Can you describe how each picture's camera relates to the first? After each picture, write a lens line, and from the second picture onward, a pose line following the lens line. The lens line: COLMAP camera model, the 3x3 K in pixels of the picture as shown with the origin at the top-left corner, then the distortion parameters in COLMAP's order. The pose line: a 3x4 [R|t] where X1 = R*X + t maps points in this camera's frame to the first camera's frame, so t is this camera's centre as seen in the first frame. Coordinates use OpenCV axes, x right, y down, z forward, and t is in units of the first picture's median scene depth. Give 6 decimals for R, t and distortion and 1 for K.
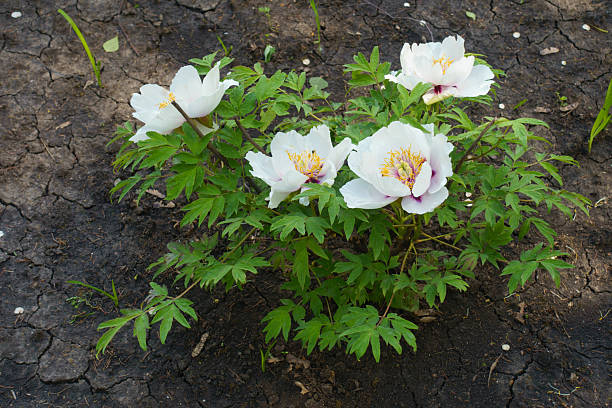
lens RADIAL K [[982.9, 0, 306.0], [0, 982.9, 204.0], [0, 0, 1]] dist [-0.046263, -0.154341]
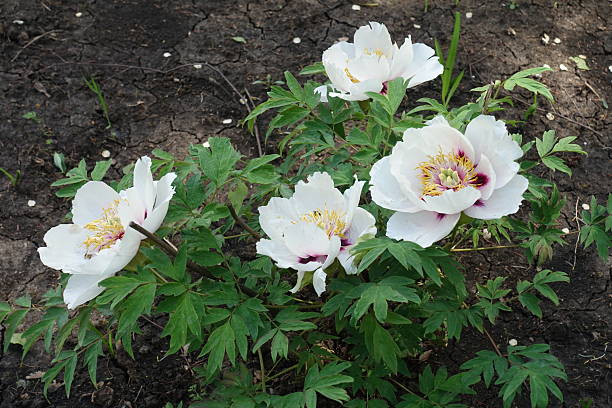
lens RADIAL K [[982.9, 0, 306.0], [0, 982.9, 204.0], [0, 0, 1]] dist [-0.046263, -0.154341]
pose [[0.830499, -0.399403, 0.388263, -0.265254], [0.427543, 0.903866, 0.015280, -0.065006], [-0.357041, 0.153309, 0.921422, 0.258040]]
